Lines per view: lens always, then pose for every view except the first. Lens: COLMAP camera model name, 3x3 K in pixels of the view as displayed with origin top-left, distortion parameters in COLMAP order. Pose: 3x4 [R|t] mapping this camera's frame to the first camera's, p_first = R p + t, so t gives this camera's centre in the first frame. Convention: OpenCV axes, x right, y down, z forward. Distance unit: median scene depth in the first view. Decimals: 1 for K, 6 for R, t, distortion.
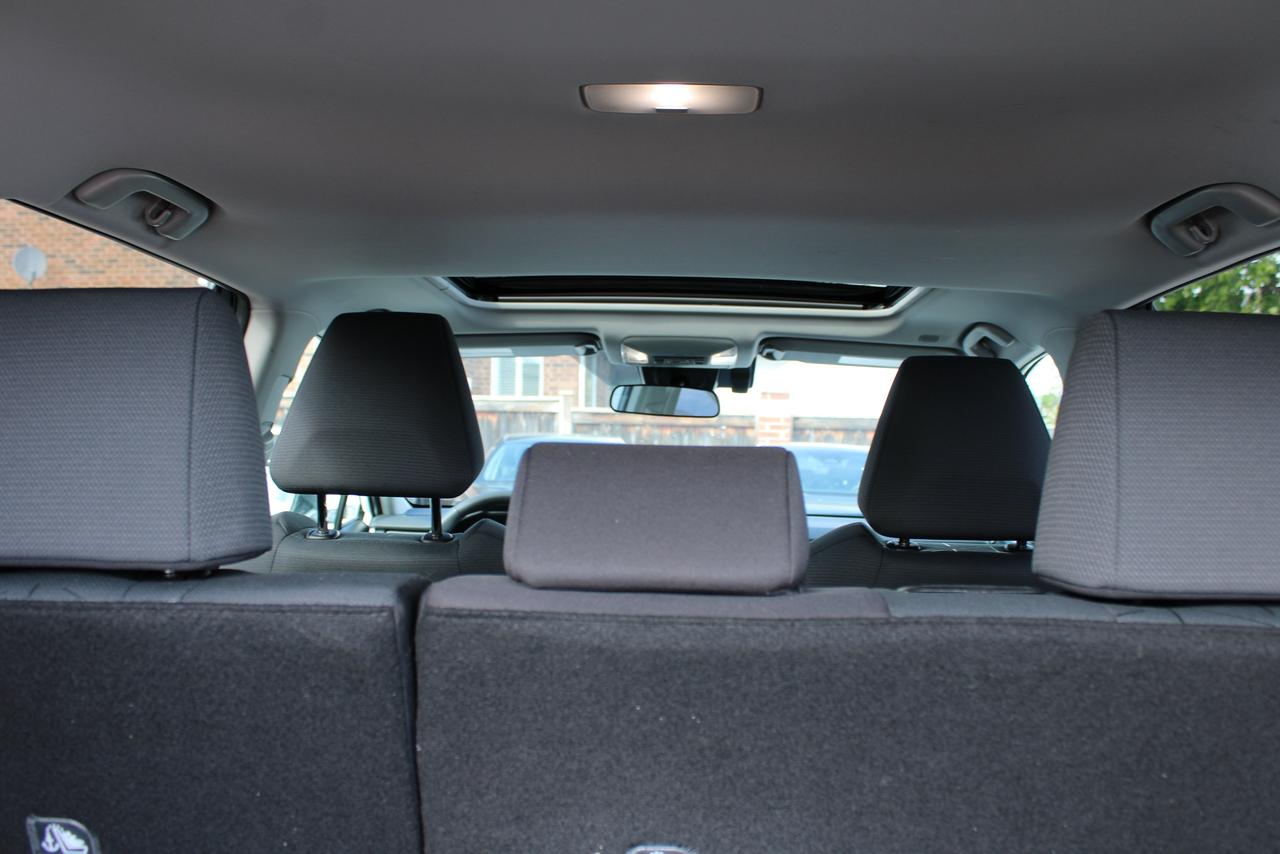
lens RADIAL K [[1121.8, 0, 640.0], [0, 1121.8, 427.0], [0, 0, 1]] dist [-0.170376, 0.161408]
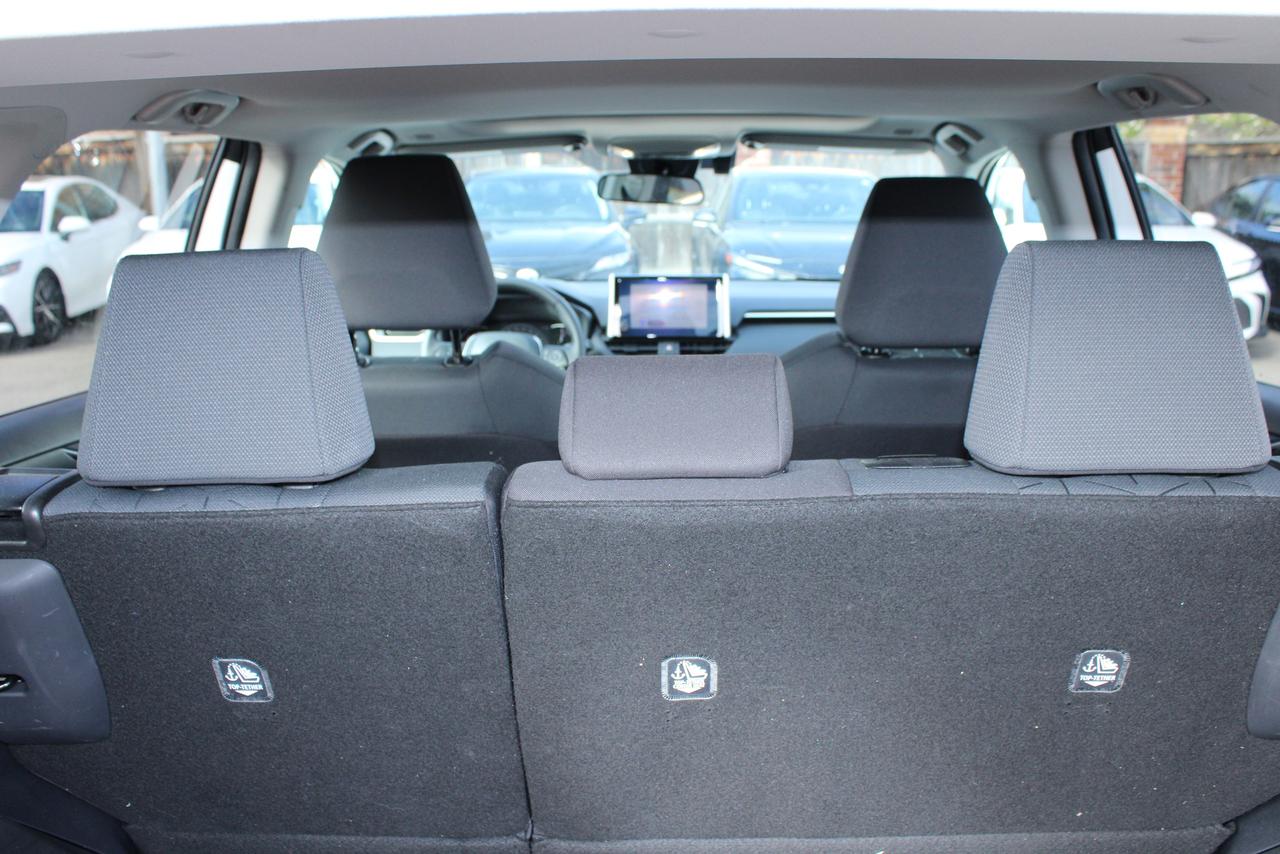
lens RADIAL K [[1177.3, 0, 640.0], [0, 1177.3, 427.0], [0, 0, 1]] dist [-0.172115, 0.192992]
pose [[0.998967, -0.042017, 0.017291, -0.054995], [0.036582, 0.969494, 0.242369, -0.259919], [-0.026947, -0.241486, 0.970030, -0.355931]]
